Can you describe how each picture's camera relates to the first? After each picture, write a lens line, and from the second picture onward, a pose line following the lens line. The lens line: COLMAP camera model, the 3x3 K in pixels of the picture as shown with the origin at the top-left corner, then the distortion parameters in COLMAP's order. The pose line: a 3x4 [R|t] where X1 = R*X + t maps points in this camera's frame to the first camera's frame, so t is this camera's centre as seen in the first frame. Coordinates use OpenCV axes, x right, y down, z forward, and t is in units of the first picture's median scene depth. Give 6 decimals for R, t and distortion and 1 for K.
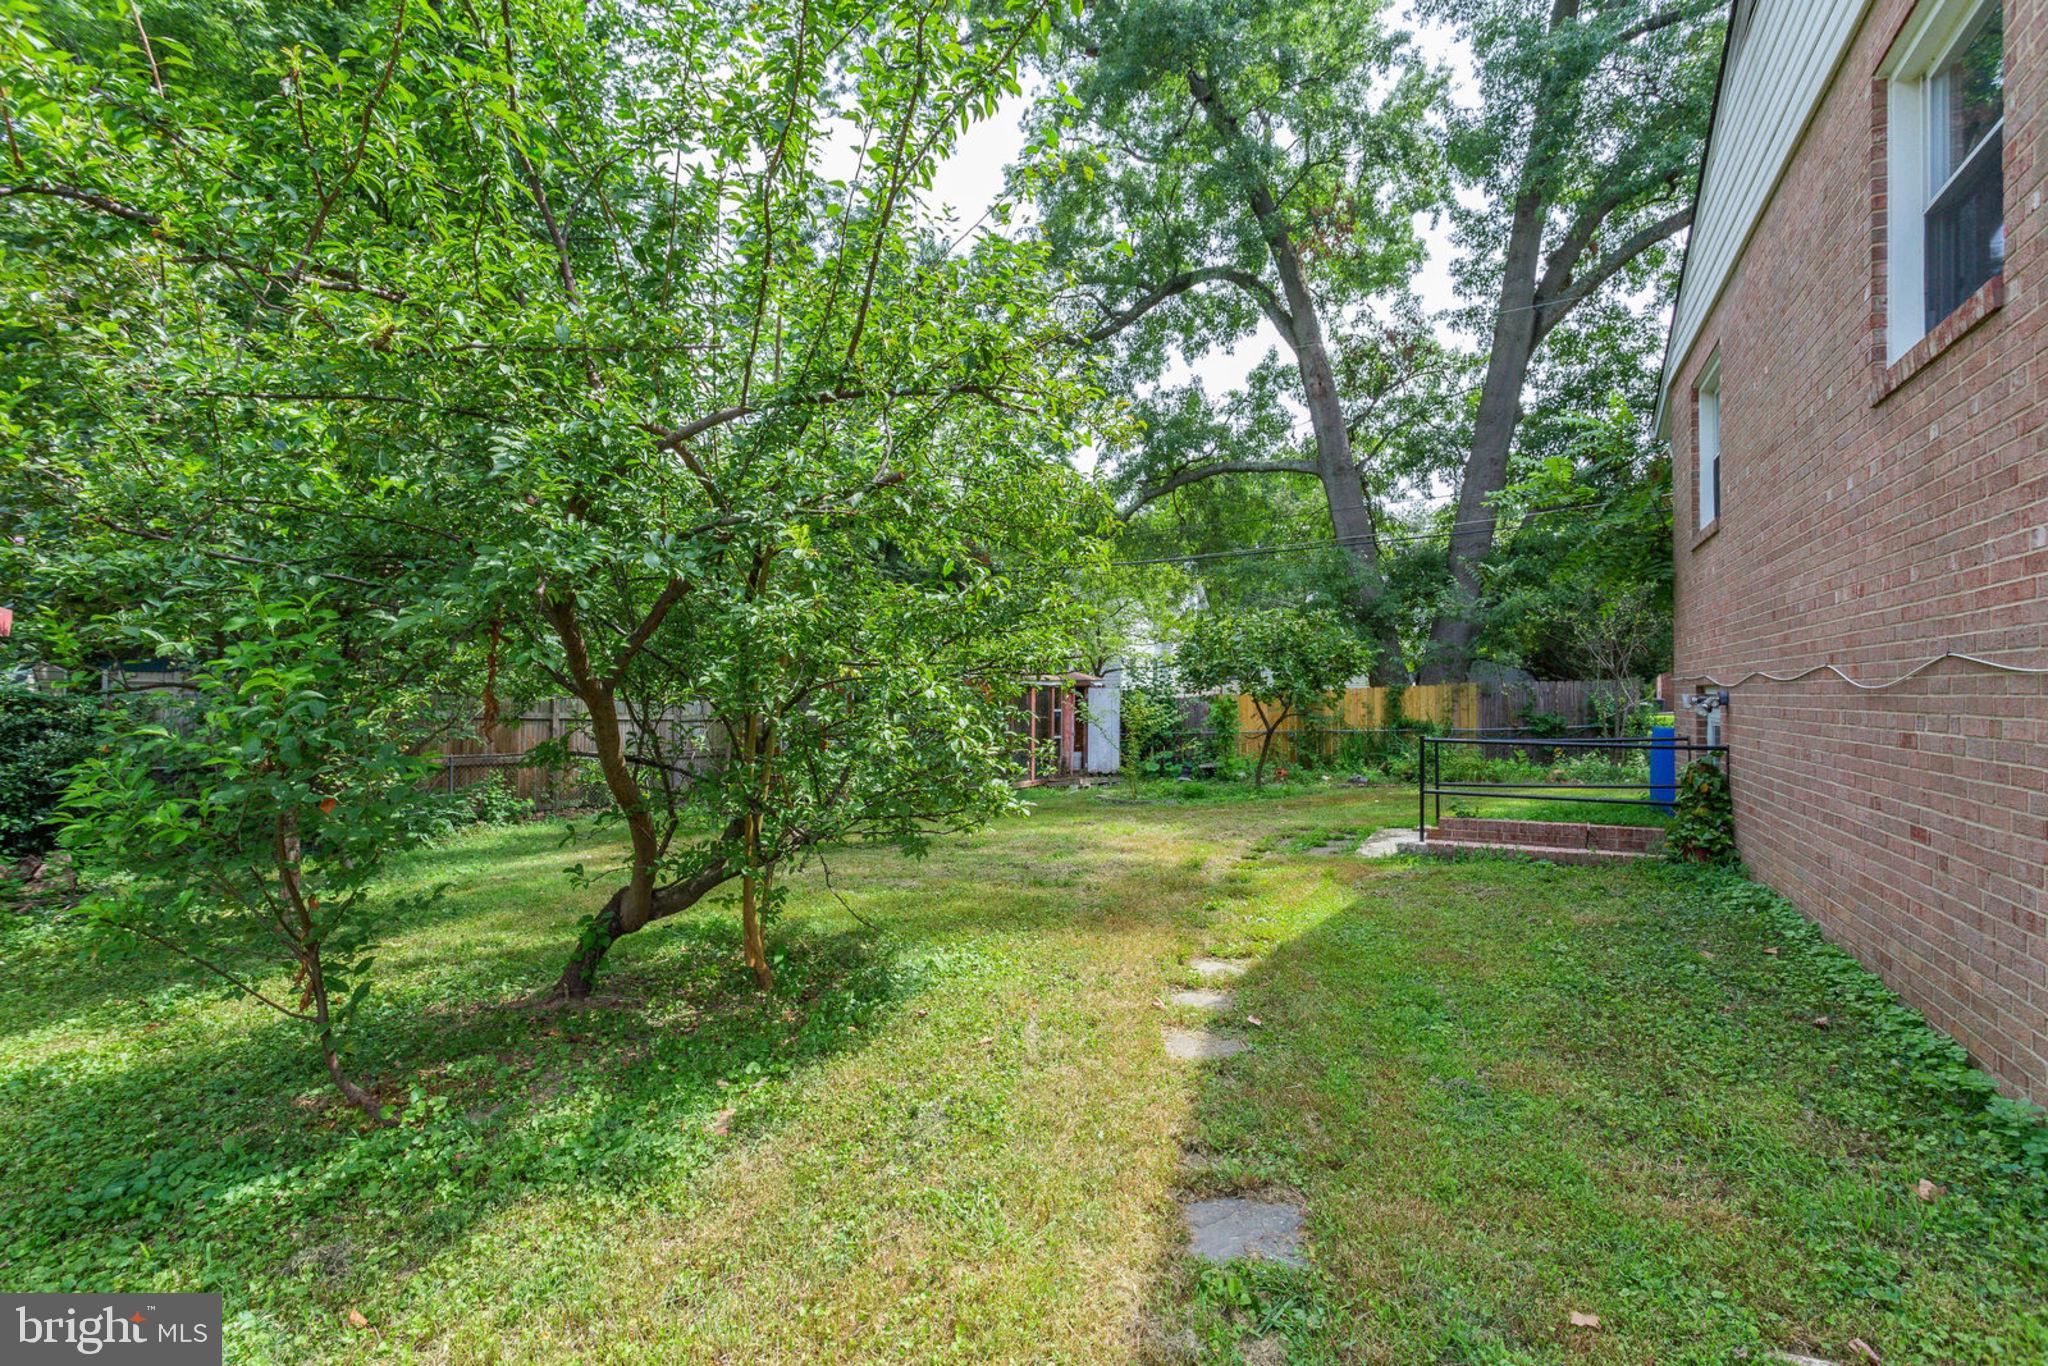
lens RADIAL K [[977.9, 0, 1024.0], [0, 977.9, 683.0], [0, 0, 1]] dist [0.003740, 0.000127]
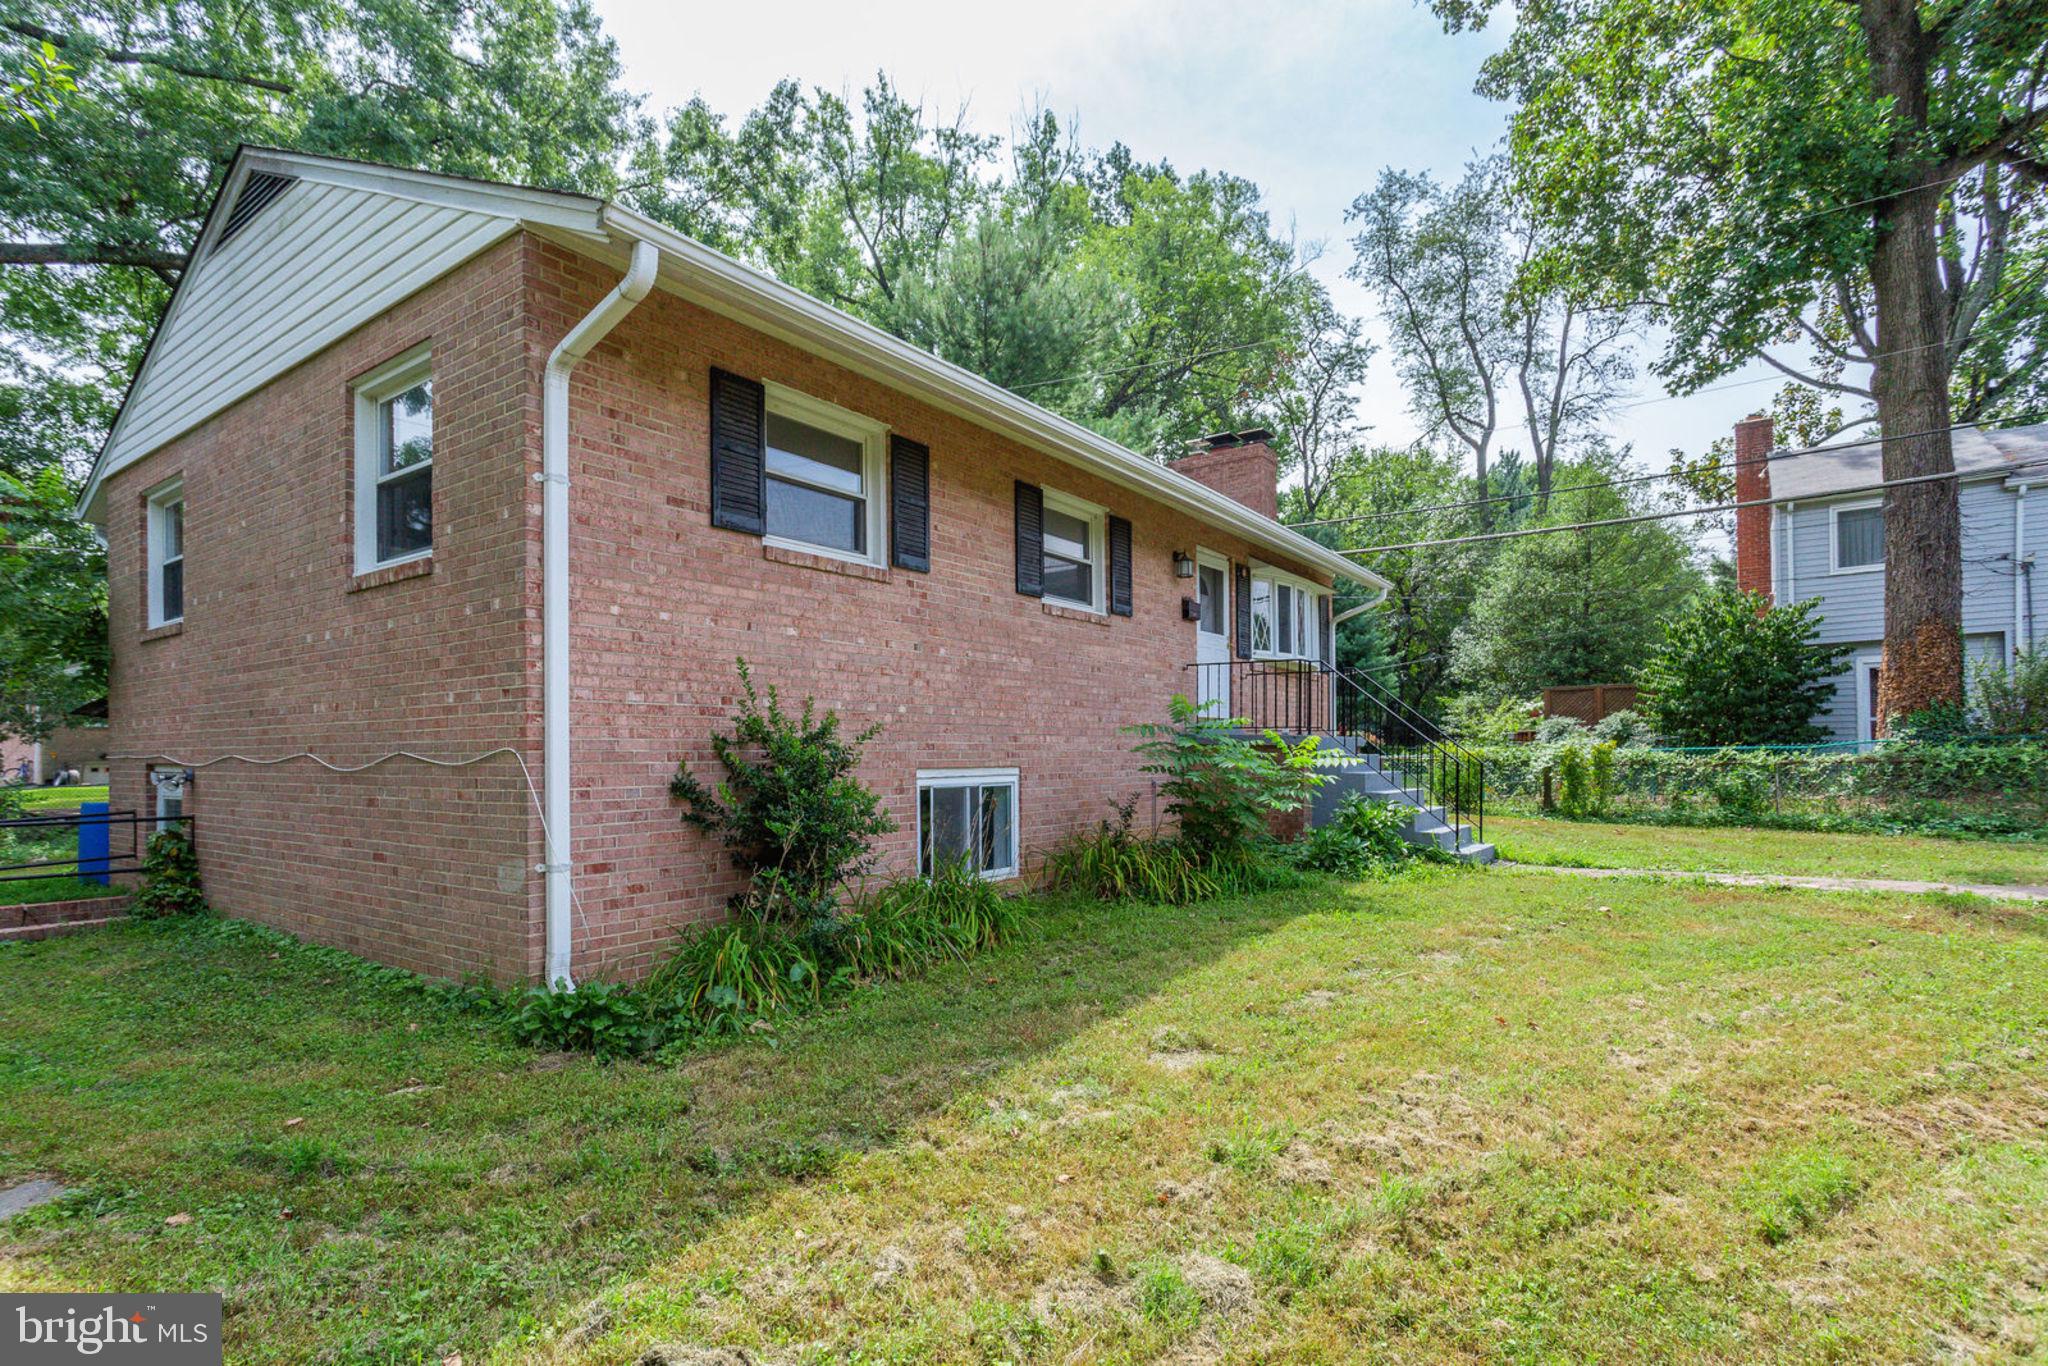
lens RADIAL K [[991.9, 0, 1027.2], [0, 991.9, 751.0], [0, 0, 1]] dist [0.002299, 0.000198]
pose [[0.157694, 0.002205, 0.987486, -0.538742], [-0.003975, 0.999991, -0.001598, -0.027785], [-0.987480, -0.003673, 0.157702, -0.334737]]
